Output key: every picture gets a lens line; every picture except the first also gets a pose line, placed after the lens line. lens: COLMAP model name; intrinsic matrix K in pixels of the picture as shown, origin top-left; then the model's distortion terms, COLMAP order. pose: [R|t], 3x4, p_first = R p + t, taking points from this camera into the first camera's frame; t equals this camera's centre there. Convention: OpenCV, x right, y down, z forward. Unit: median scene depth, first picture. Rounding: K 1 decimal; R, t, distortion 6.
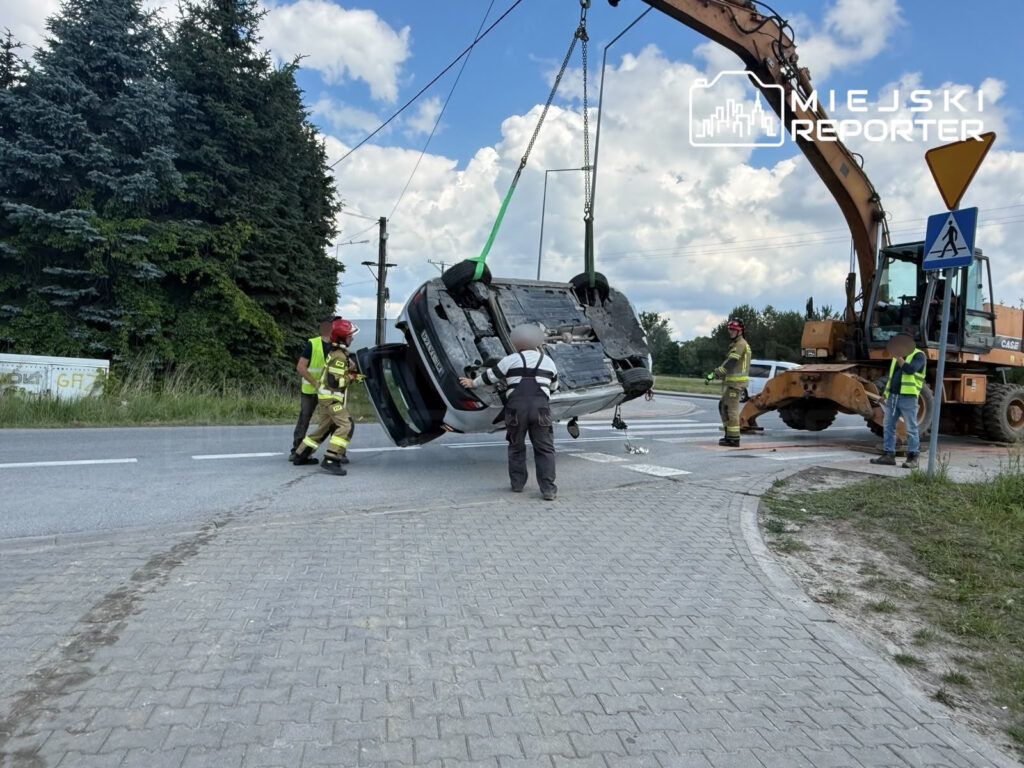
lens RADIAL K [[690.2, 0, 513.8], [0, 690.2, 382.0], [0, 0, 1]] dist [-0.000480, 0.001794]
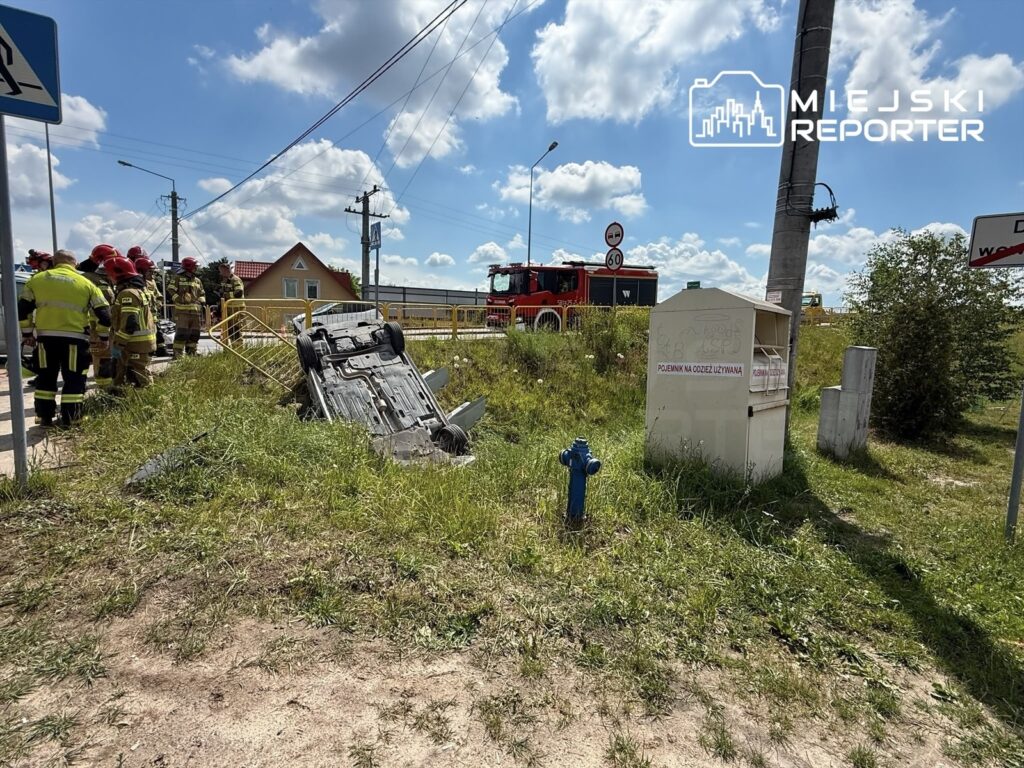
lens RADIAL K [[482.0, 0, 511.3], [0, 482.0, 388.7], [0, 0, 1]] dist [-0.001246, -0.000029]
pose [[-0.219210, -0.196708, 0.955643, 0.090573], [-0.020521, 0.980178, 0.197051, -0.023709], [-0.975462, 0.023584, -0.218902, 0.468599]]
